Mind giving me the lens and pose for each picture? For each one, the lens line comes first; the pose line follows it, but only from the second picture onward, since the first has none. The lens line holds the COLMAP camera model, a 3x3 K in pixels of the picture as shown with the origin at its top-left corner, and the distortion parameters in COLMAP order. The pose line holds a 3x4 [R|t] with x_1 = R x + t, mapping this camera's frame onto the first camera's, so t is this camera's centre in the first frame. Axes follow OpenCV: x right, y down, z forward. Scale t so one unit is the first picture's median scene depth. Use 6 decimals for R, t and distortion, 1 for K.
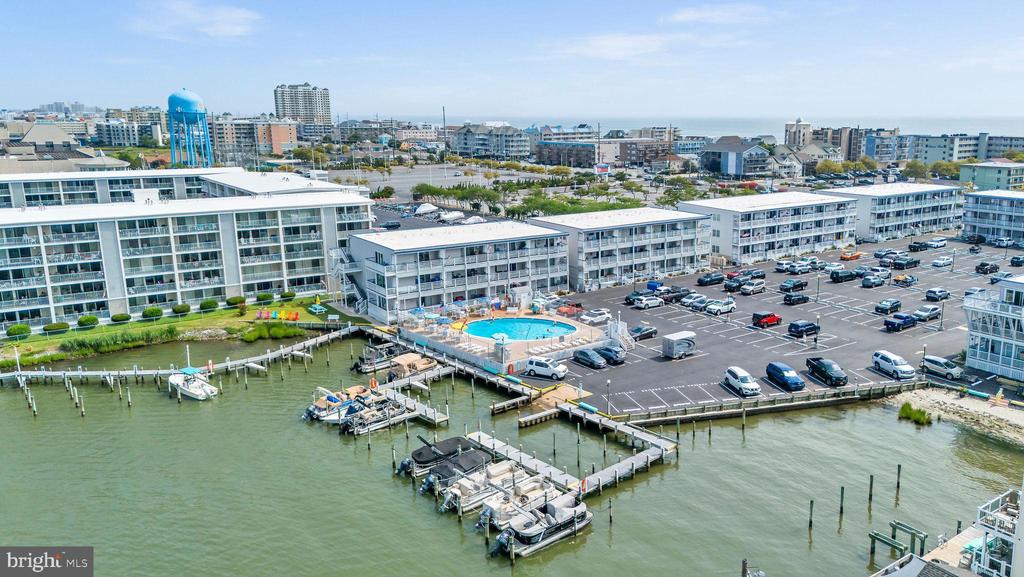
lens RADIAL K [[706.3, 0, 519.4], [0, 706.3, 287.8], [0, 0, 1]] dist [0.012265, 0.002056]
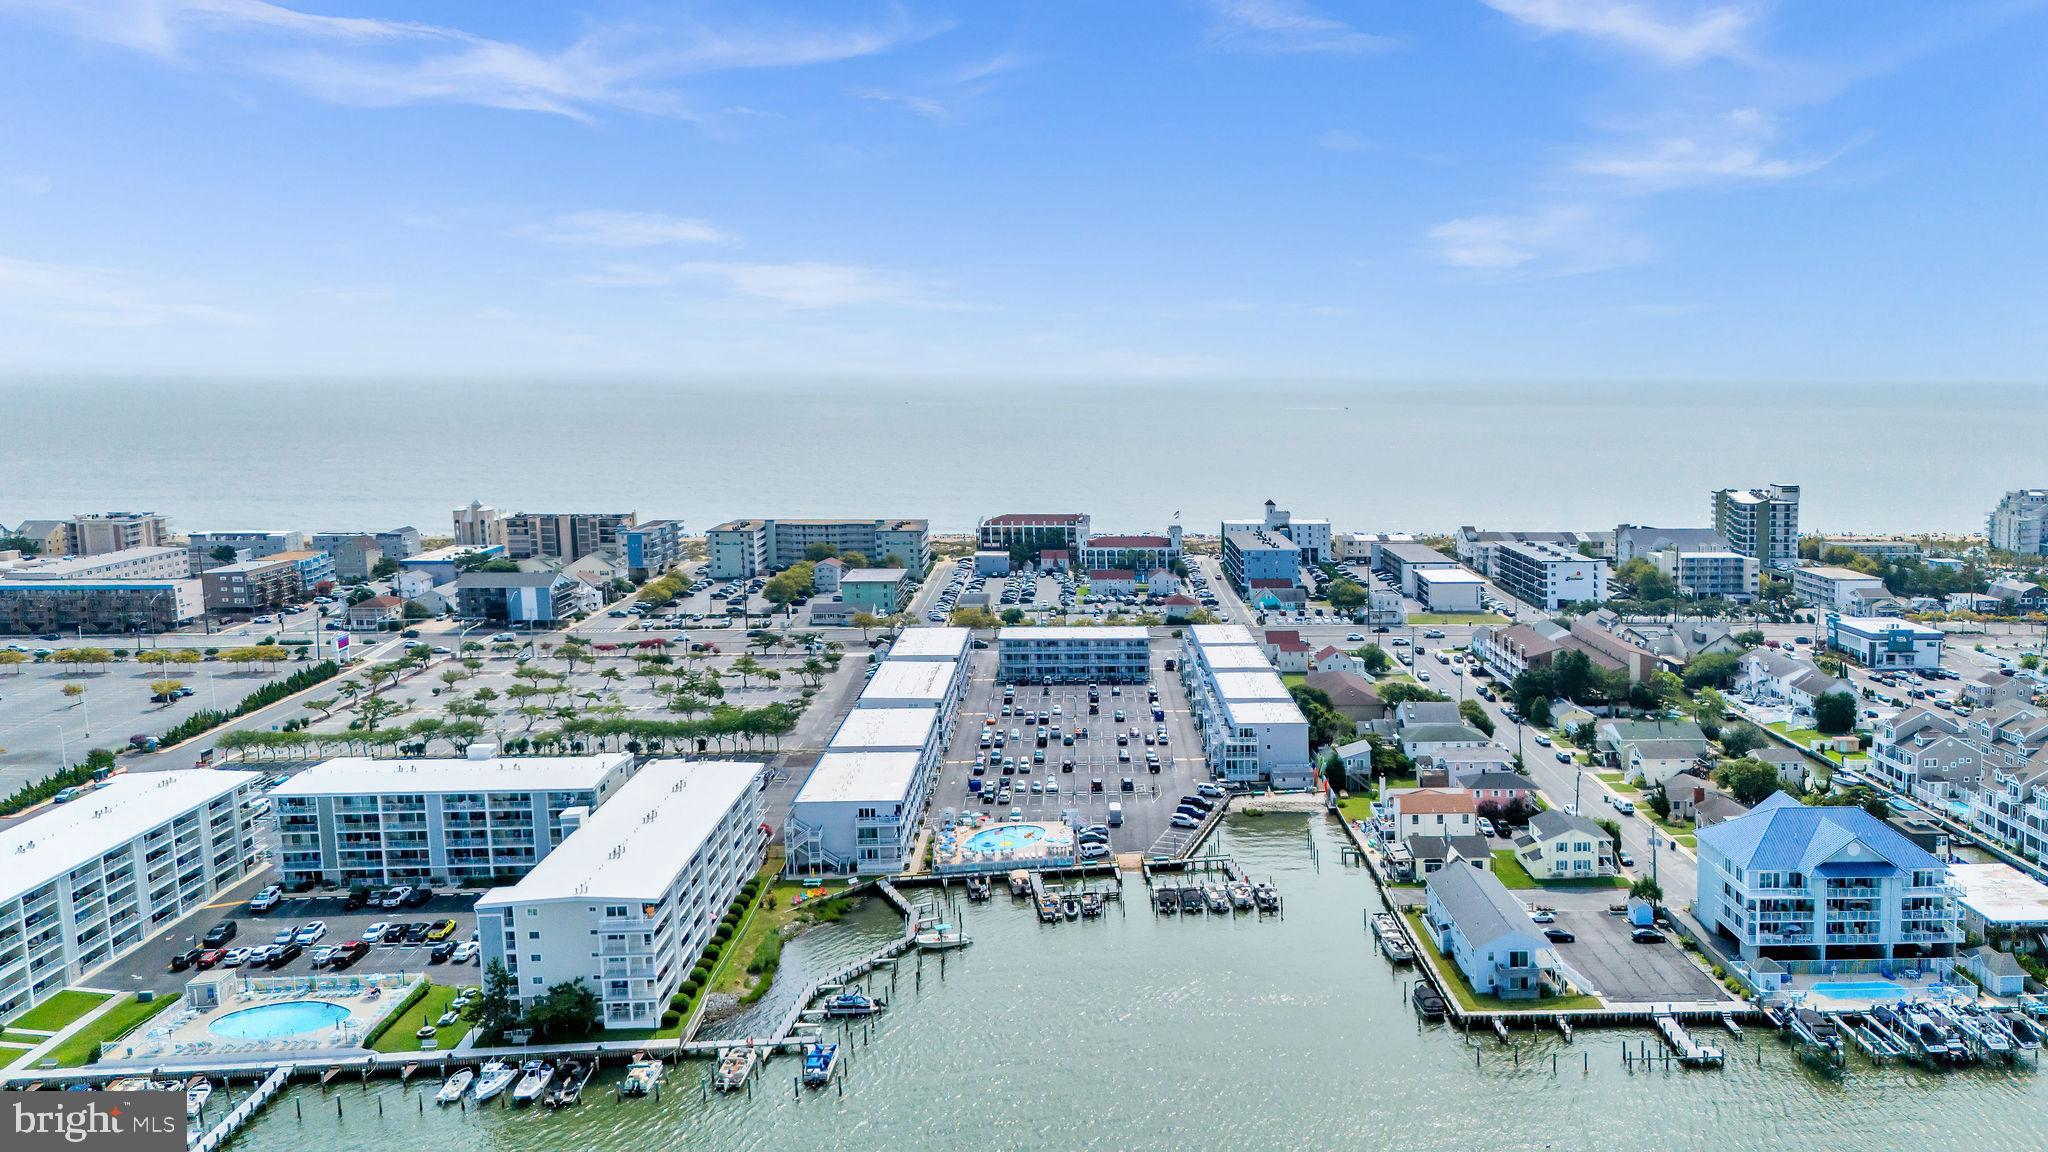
lens RADIAL K [[1555.4, 0, 1028.1], [0, 1555.4, 566.9], [0, 0, 1]] dist [0.026289, -0.016536]
pose [[0.541493, -0.105692, 0.834035, -0.656927], [0.194872, 0.980826, -0.002226, -0.117515], [-0.817808, 0.163736, 0.551707, -0.180104]]
